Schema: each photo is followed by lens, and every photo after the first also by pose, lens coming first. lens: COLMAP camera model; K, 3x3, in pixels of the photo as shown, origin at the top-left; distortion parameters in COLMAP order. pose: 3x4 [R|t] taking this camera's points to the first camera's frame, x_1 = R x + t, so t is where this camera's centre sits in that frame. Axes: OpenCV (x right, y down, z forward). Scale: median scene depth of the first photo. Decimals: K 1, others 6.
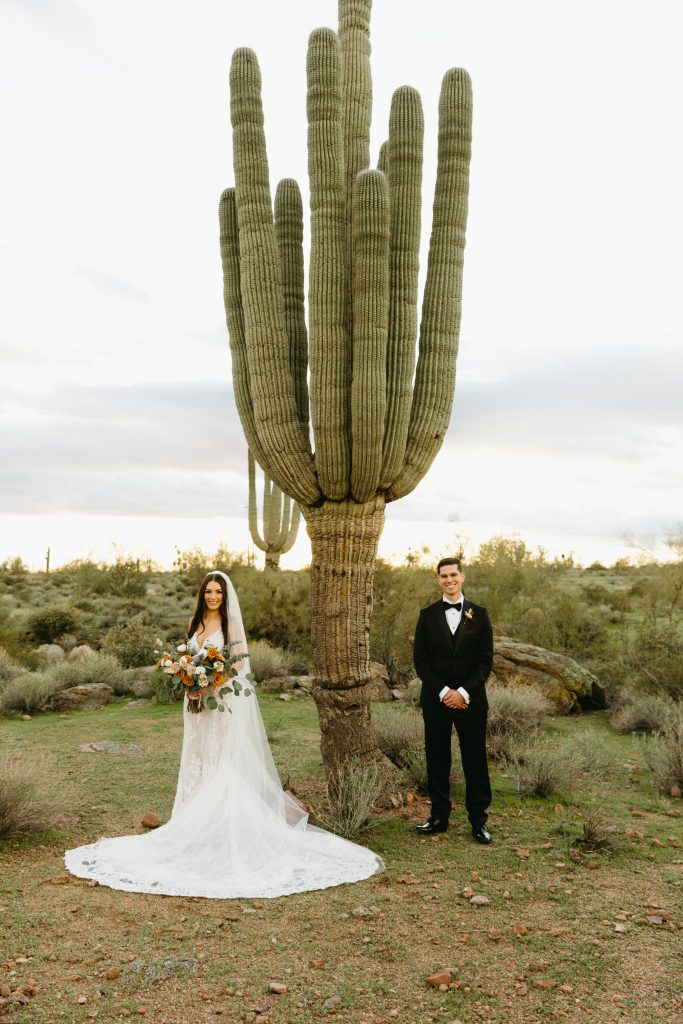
lens RADIAL K [[991.0, 0, 343.9], [0, 991.0, 495.9], [0, 0, 1]] dist [0.004013, 0.000000]
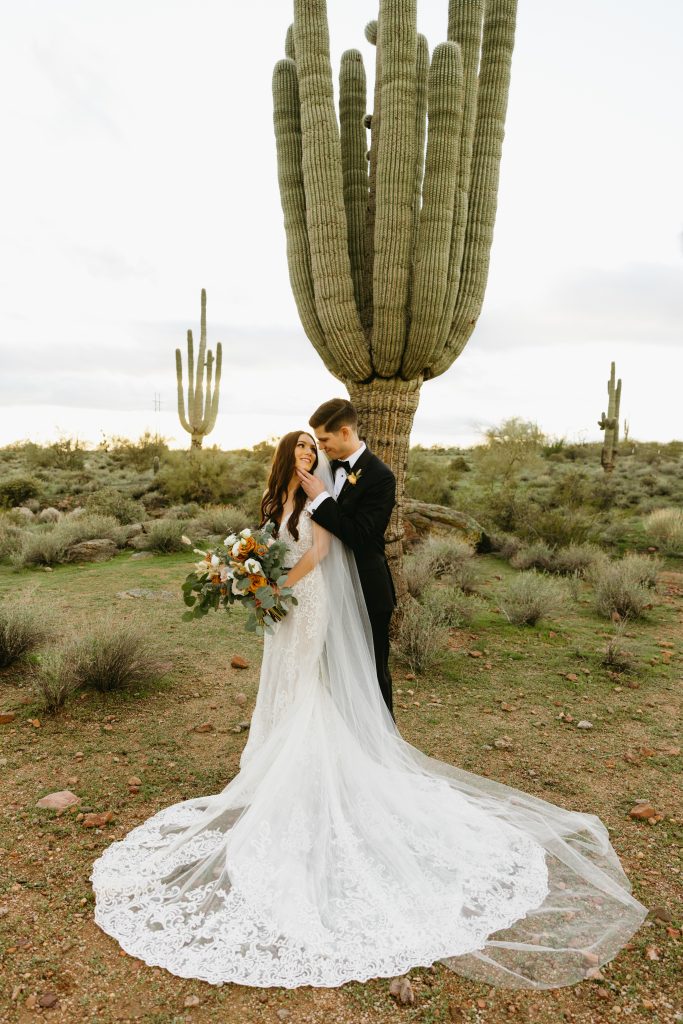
lens RADIAL K [[686.0, 0, 302.0], [0, 686.0, 526.5], [0, 0, 1]] dist [0.008275, 0.012256]
pose [[0.983739, -0.012311, 0.179182, -0.238307], [-0.019906, 0.984028, 0.176896, 0.034505], [-0.178498, -0.177586, 0.967782, 0.239391]]
